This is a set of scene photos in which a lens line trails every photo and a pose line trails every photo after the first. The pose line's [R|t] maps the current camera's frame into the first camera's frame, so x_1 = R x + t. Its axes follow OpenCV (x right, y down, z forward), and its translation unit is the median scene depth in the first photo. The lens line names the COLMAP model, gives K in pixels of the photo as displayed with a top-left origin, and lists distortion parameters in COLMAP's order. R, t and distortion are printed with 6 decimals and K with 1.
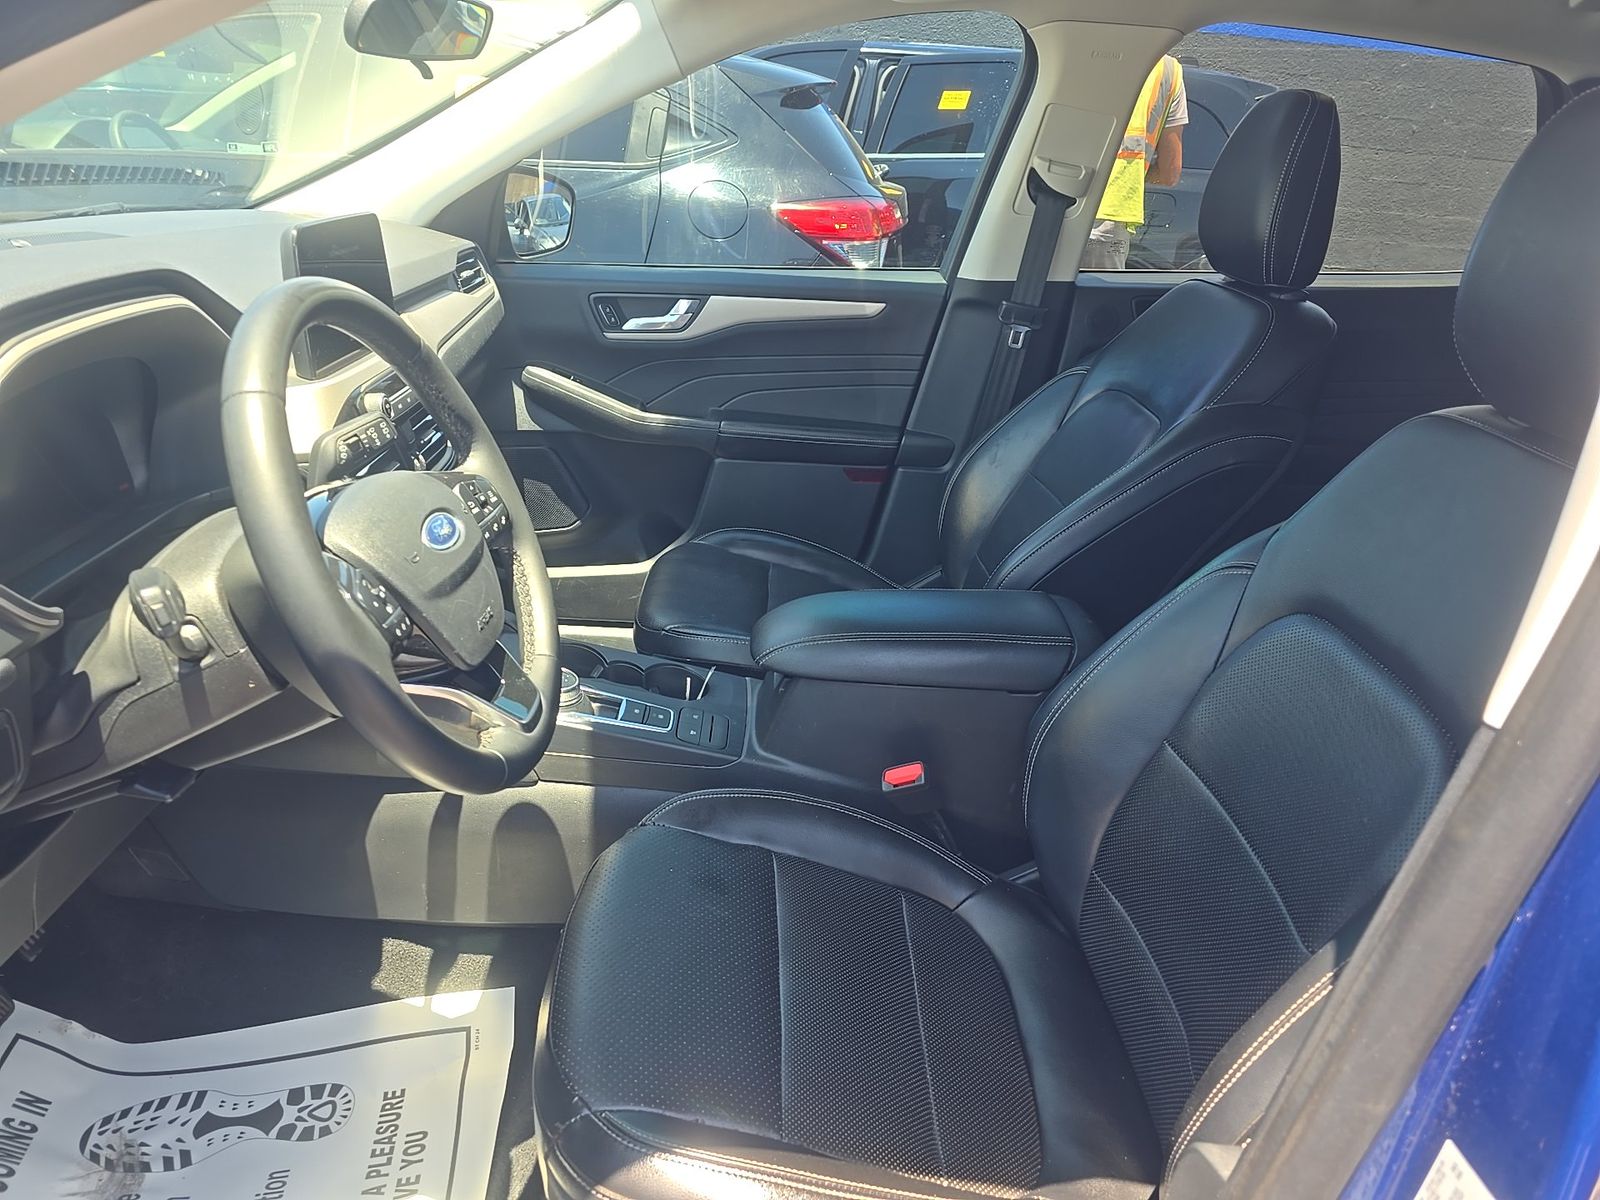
lens RADIAL K [[1094.4, 0, 800.8], [0, 1094.4, 594.0], [0, 0, 1]] dist [0.047310, -0.045843]
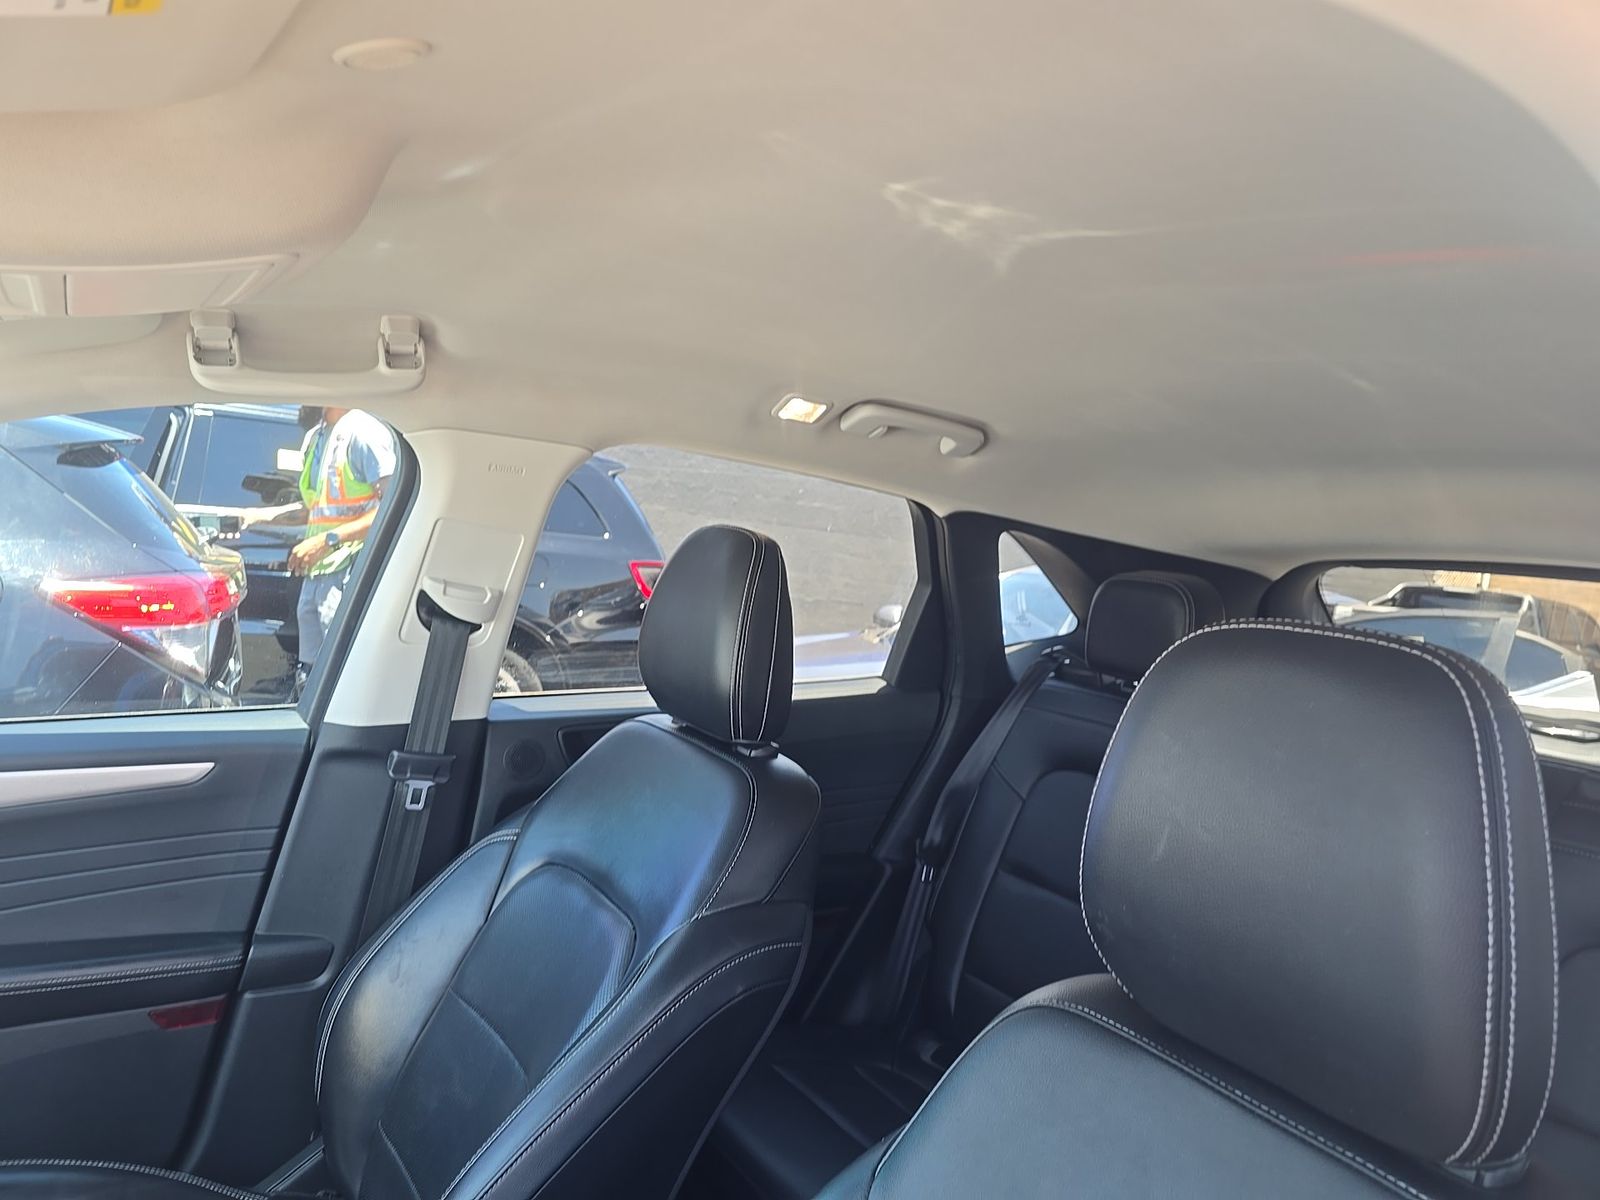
lens RADIAL K [[1094.4, 0, 834.0], [0, 1094.4, 584.4], [0, 0, 1]] dist [0.047310, -0.045843]
pose [[0.836326, -0.009157, 0.548156, 0.022035], [0.172153, 0.953672, -0.246725, -0.133238], [-0.520502, 0.300709, 0.799157, 0.196513]]
